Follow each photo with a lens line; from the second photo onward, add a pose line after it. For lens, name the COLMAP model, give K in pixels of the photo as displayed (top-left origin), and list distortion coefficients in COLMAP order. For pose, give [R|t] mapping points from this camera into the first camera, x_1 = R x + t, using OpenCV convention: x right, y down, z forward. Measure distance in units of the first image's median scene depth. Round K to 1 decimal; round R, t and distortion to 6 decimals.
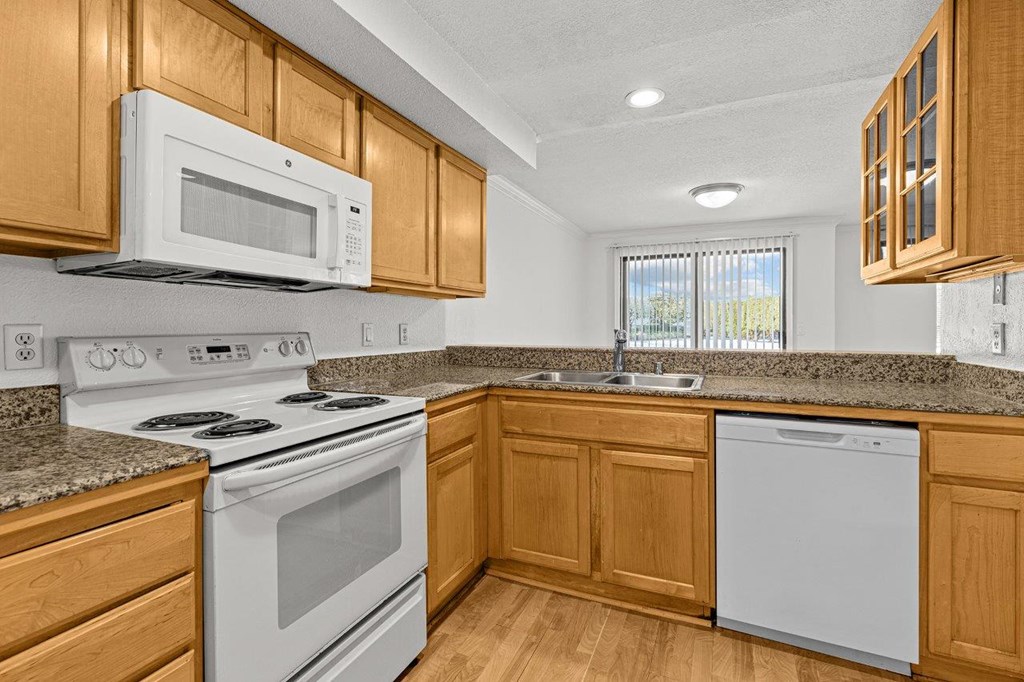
lens RADIAL K [[461.7, 0, 520.0], [0, 461.7, 327.5], [0, 0, 1]] dist [0.001900, 0.000301]
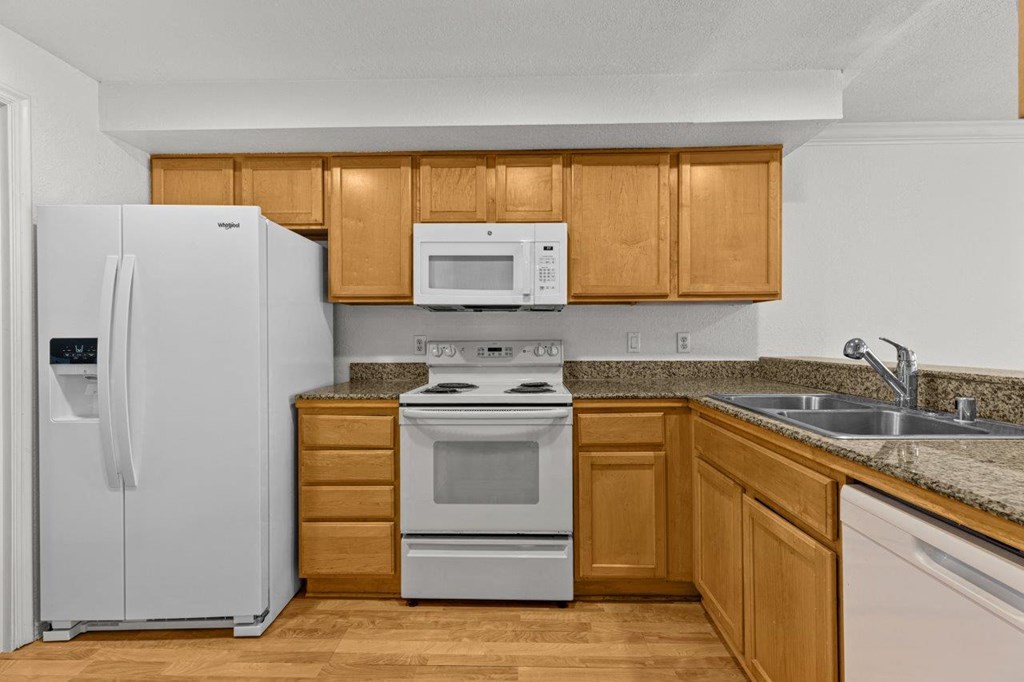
lens RADIAL K [[461.7, 0, 509.2], [0, 461.7, 337.7], [0, 0, 1]] dist [0.001900, 0.000301]
pose [[0.373948, 0.000952, -0.927449, 0.831205], [0.001626, 0.999997, 0.001682, 0.001895], [0.927448, -0.002137, 0.373945, 0.389014]]
